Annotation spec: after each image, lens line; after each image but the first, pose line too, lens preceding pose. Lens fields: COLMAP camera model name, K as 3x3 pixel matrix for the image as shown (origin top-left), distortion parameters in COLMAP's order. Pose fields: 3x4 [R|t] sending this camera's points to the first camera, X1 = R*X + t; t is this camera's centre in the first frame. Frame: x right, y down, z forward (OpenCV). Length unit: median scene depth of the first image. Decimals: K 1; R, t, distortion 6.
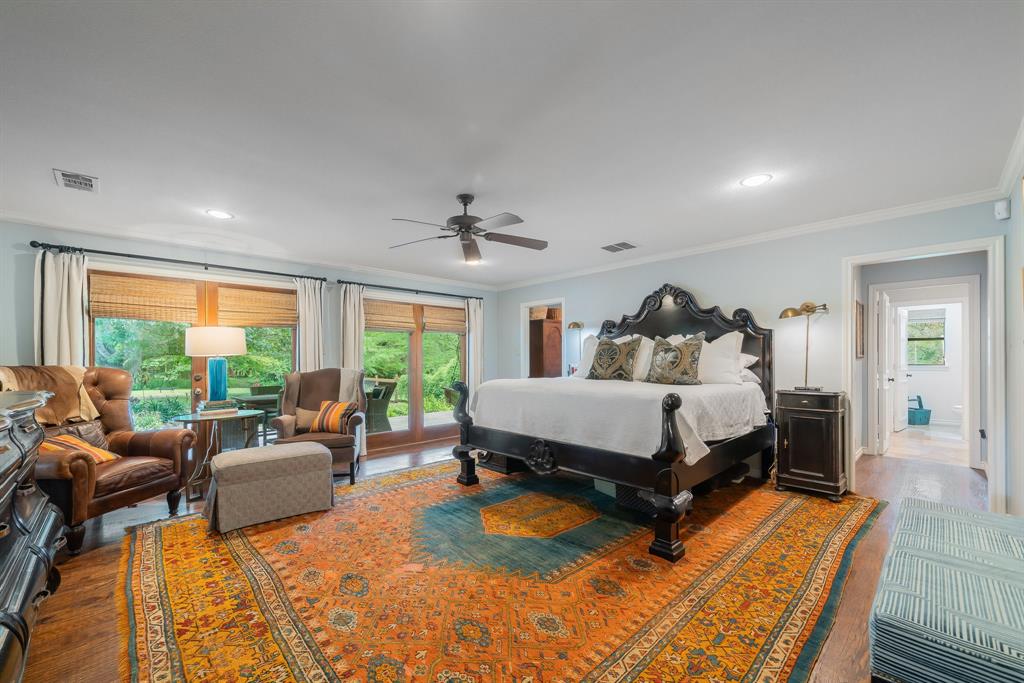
lens RADIAL K [[409.2, 0, 505.7], [0, 409.2, 359.0], [0, 0, 1]] dist [-0.002286, -0.000027]
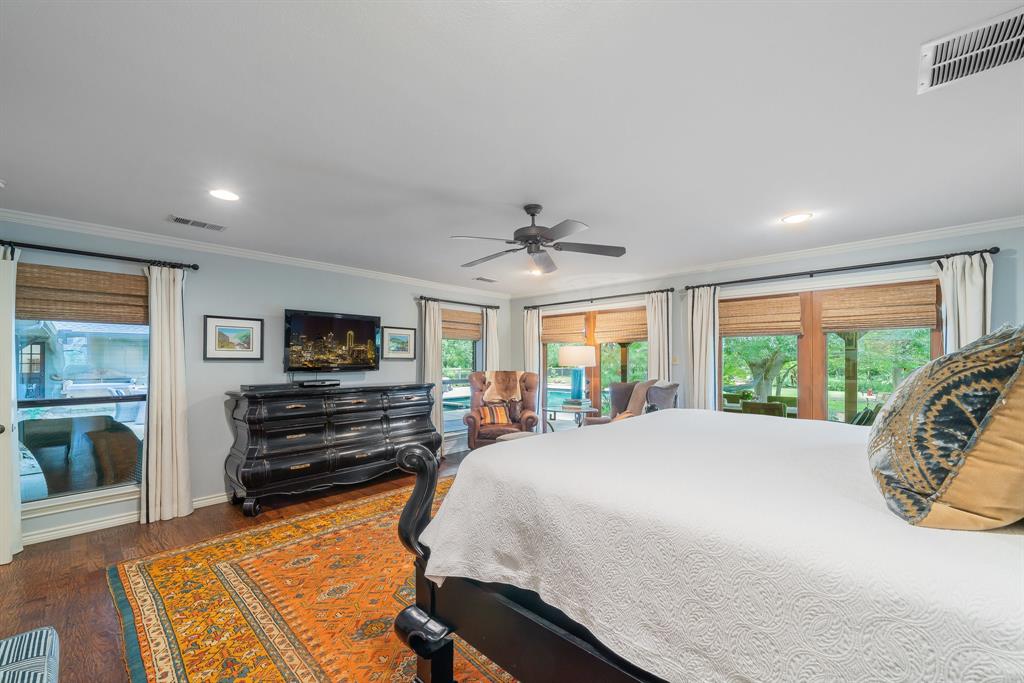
lens RADIAL K [[409.2, 0, 506.5], [0, 409.2, 358.4], [0, 0, 1]] dist [-0.002286, -0.000027]
pose [[0.052834, -0.002865, -0.998599, 0.805729], [-0.002838, 0.999991, -0.003019, -0.037005], [0.998599, 0.002994, 0.052826, 0.842734]]
